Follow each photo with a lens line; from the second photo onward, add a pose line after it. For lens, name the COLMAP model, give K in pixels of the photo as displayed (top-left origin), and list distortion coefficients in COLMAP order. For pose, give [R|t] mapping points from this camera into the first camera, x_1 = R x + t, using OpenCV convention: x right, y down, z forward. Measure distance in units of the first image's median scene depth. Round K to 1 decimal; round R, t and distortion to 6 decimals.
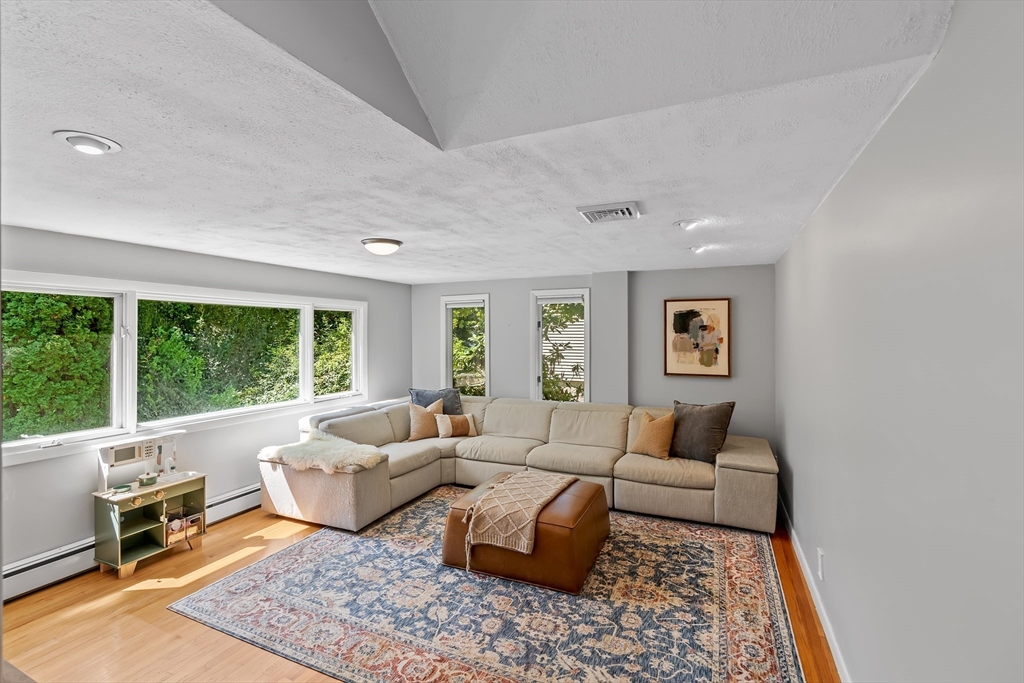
lens RADIAL K [[455.6, 0, 511.2], [0, 455.6, 336.8], [0, 0, 1]] dist [-0.014042, 0.006497]
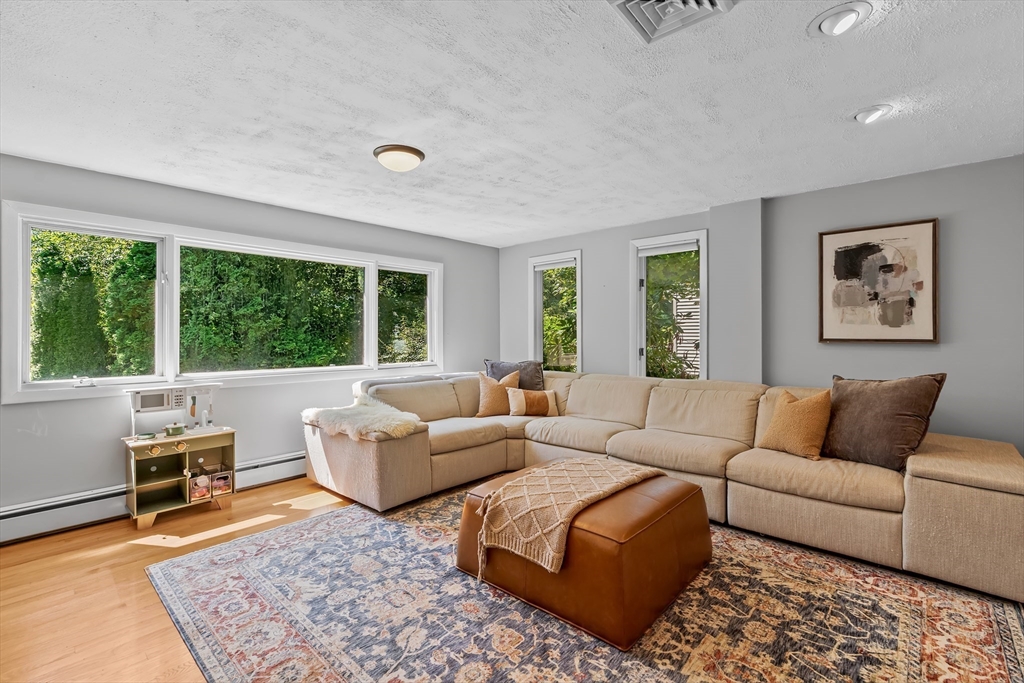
lens RADIAL K [[455.6, 0, 511.2], [0, 455.6, 336.8], [0, 0, 1]] dist [-0.014042, 0.006497]
pose [[0.951589, 0.001201, -0.307370, 0.149046], [-0.001223, 0.999999, 0.000121, 0.111643], [0.307370, 0.000261, 0.951590, 0.291494]]
